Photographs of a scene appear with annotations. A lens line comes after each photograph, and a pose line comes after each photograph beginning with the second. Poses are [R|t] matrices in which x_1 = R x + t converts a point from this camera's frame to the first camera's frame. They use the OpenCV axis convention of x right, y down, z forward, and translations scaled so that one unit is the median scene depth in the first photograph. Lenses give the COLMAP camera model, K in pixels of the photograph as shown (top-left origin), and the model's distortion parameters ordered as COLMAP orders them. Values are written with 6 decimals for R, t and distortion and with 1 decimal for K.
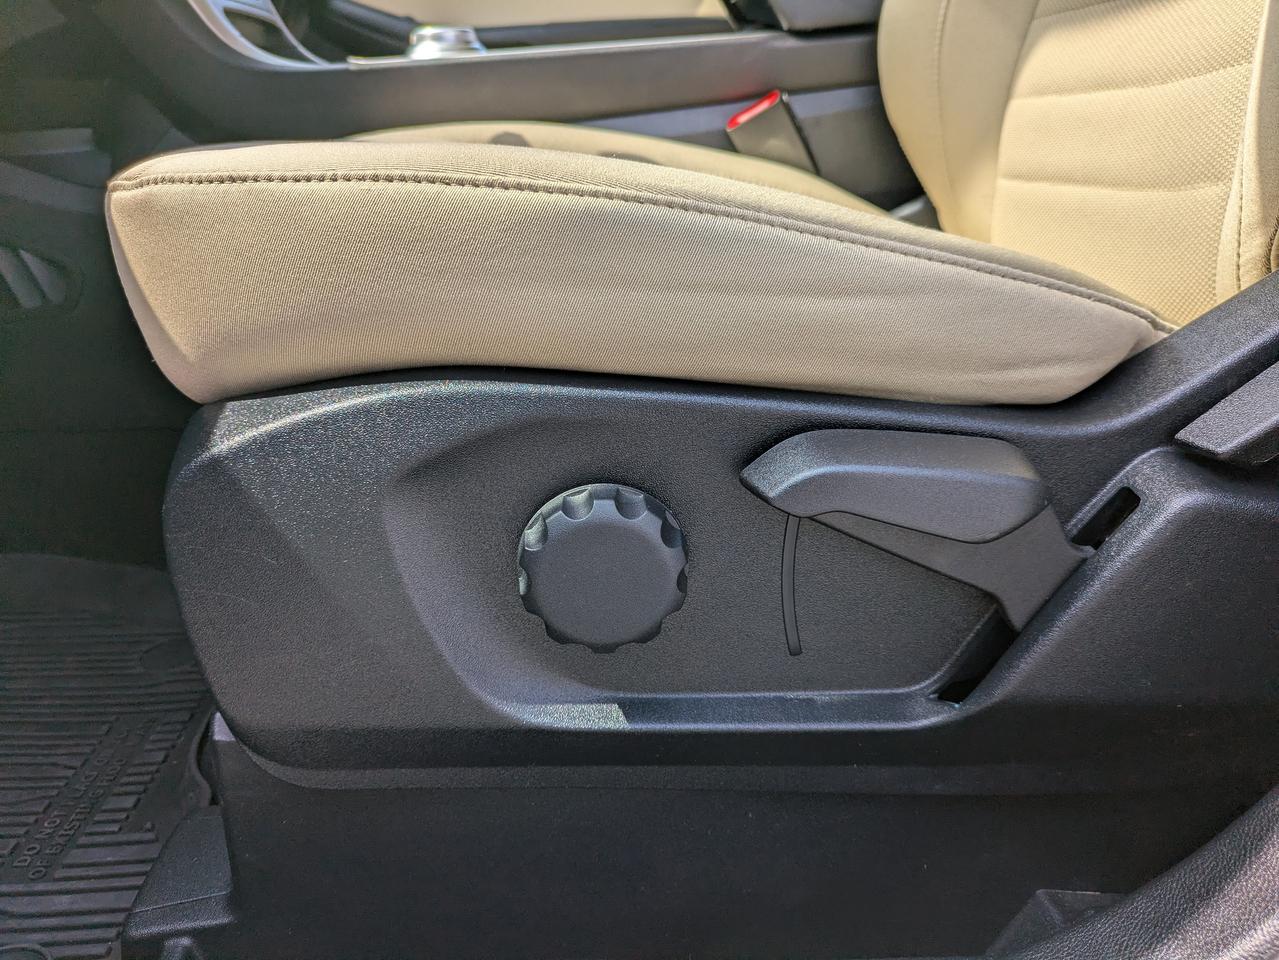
lens RADIAL K [[938.2, 0, 645.6], [0, 938.2, 484.1], [0, 0, 1]] dist [-0.011223, 0.012628]
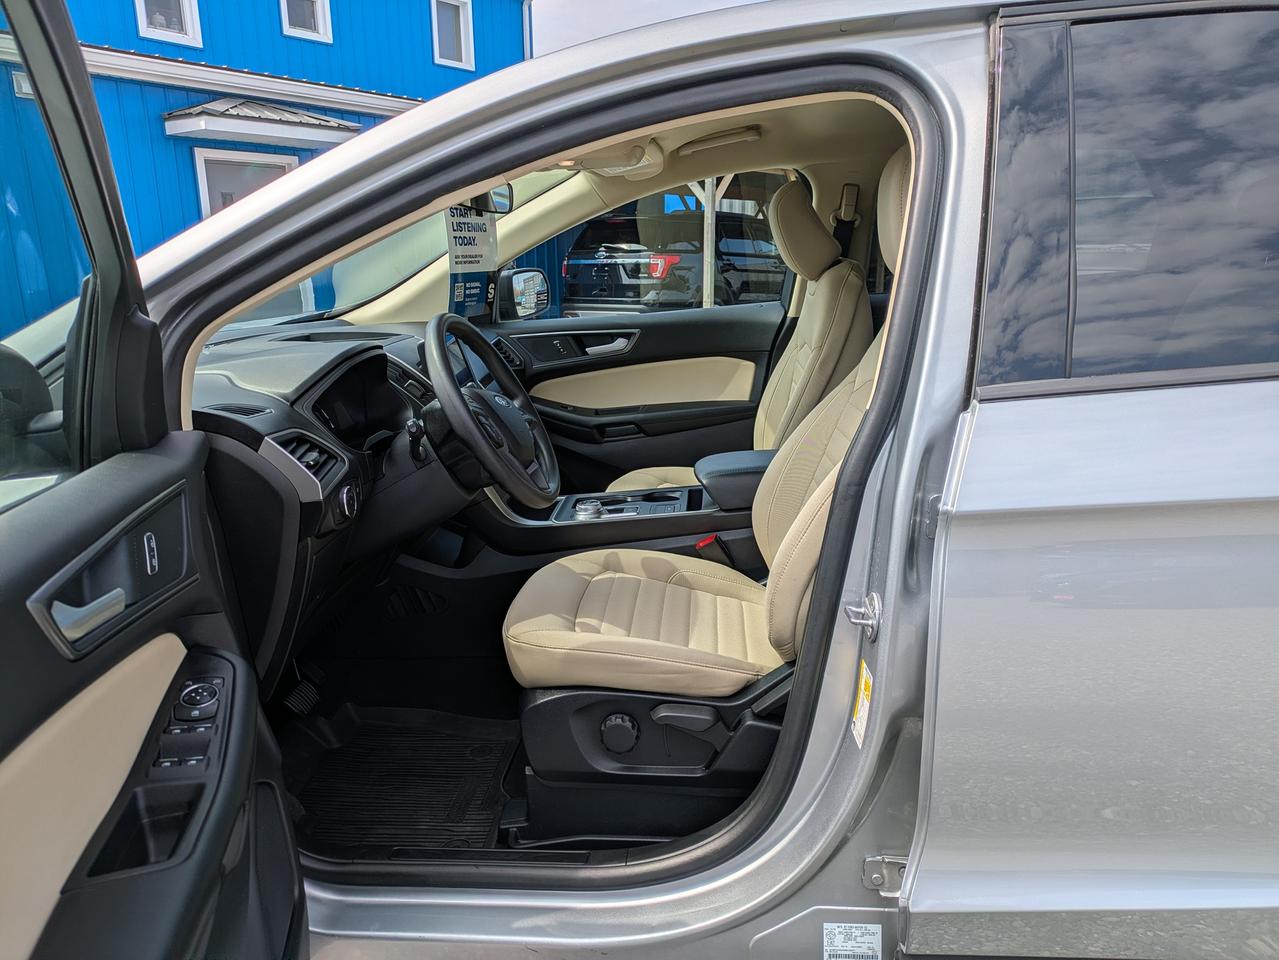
lens RADIAL K [[938.2, 0, 638.2], [0, 938.2, 471.7], [0, 0, 1]] dist [-0.011223, 0.012628]
pose [[0.987433, -0.012511, -0.157542, 0.719546], [-0.008229, 0.991439, -0.130313, -0.534233], [0.157824, 0.129972, 0.978876, -3.305936]]
